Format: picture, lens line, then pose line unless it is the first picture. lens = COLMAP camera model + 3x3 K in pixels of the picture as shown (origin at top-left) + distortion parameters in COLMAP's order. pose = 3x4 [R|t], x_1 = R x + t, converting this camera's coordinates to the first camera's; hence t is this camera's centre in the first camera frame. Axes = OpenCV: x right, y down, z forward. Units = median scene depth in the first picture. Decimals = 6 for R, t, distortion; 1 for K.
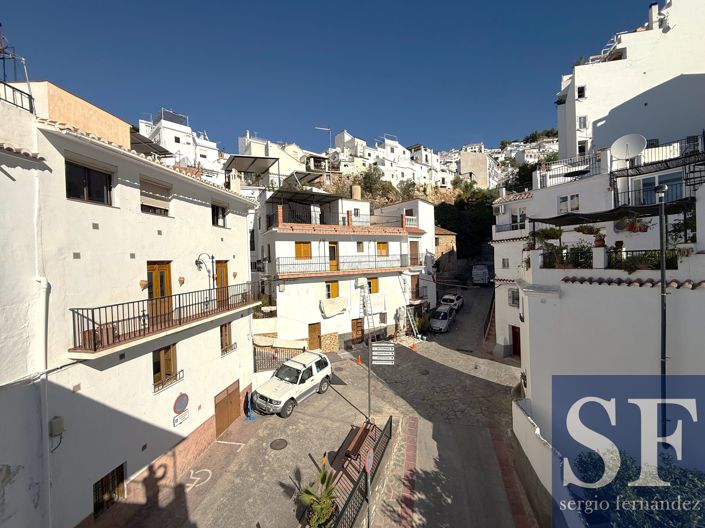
lens RADIAL K [[281.7, 0, 351.5], [0, 281.7, 264.3], [0, 0, 1]] dist [-0.000383, 0.000069]
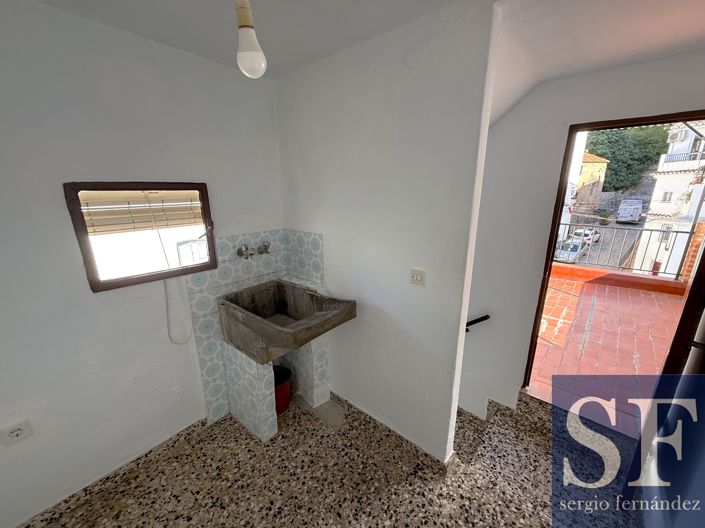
lens RADIAL K [[281.7, 0, 351.5], [0, 281.7, 264.3], [0, 0, 1]] dist [-0.000383, 0.000069]
pose [[0.940374, 0.117589, -0.319171, -0.095369], [-0.034392, 0.966405, 0.254712, 0.007561], [0.338399, -0.228547, 0.912826, -0.213516]]
